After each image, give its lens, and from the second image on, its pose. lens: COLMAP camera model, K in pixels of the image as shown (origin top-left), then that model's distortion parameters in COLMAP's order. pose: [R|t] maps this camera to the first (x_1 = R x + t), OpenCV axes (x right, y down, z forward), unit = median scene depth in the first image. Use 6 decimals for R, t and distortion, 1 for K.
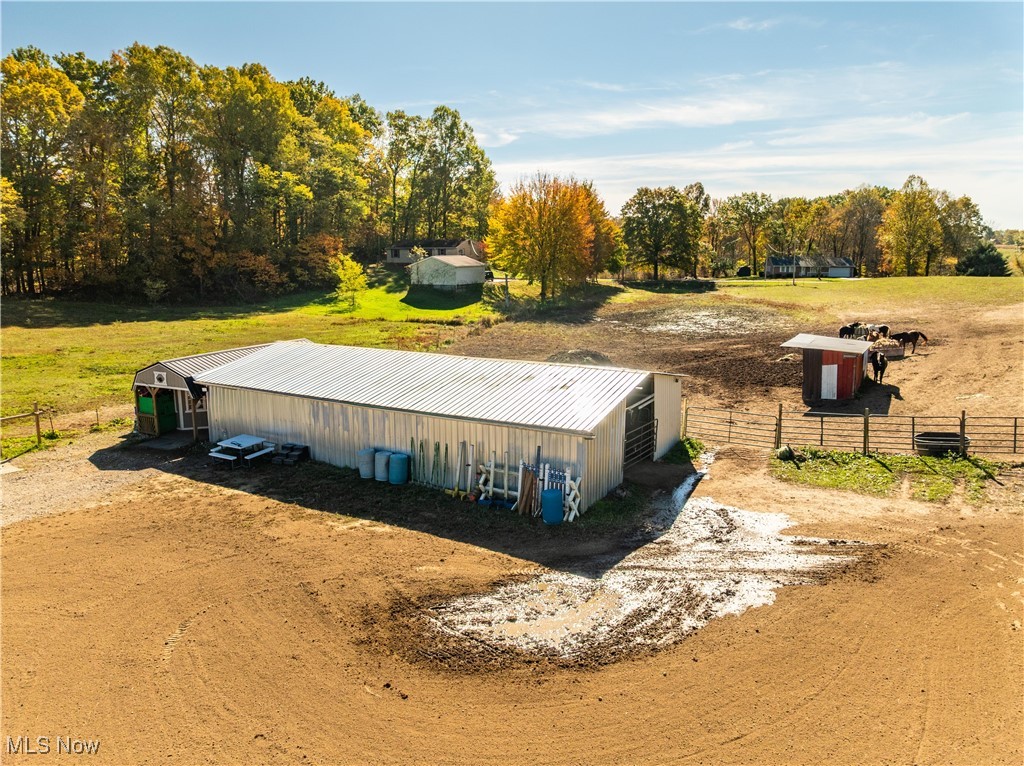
lens RADIAL K [[727.5, 0, 512.8], [0, 727.5, 386.8], [0, 0, 1]] dist [-0.041384, 0.009787]
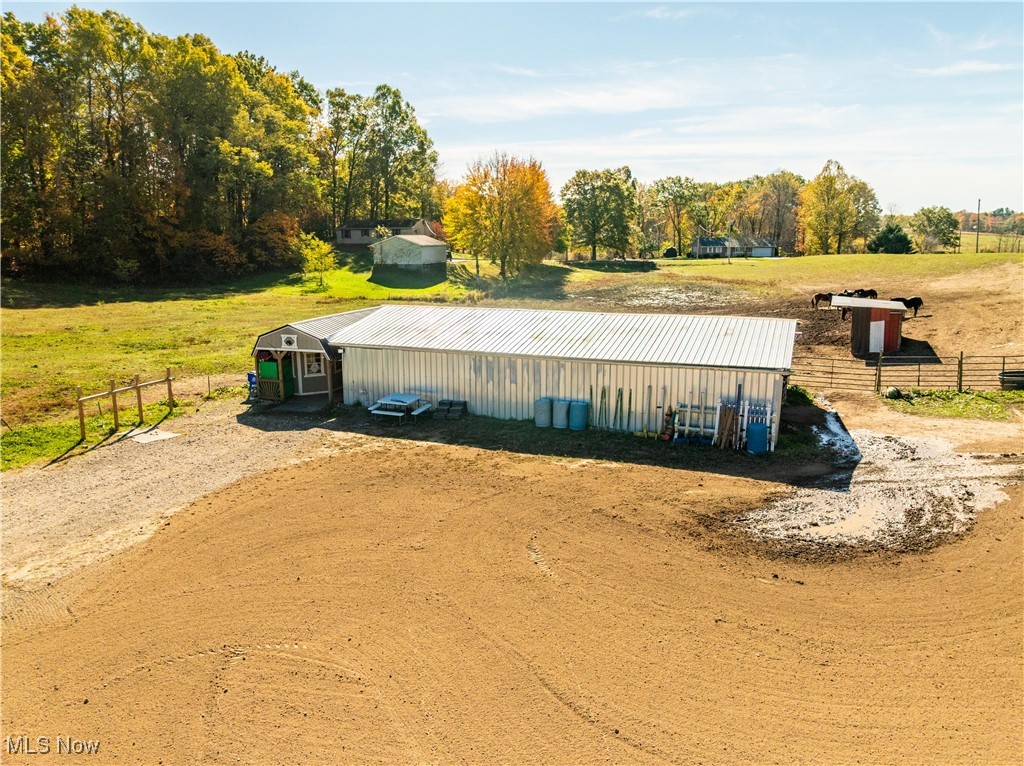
lens RADIAL K [[727.5, 0, 508.9], [0, 727.5, 389.4], [0, 0, 1]] dist [-0.041384, 0.009787]
pose [[0.989962, -0.031093, 0.137871, -0.114384], [0.028280, 0.999351, 0.022320, 0.013843], [-0.138475, -0.018197, 0.990199, -0.006727]]
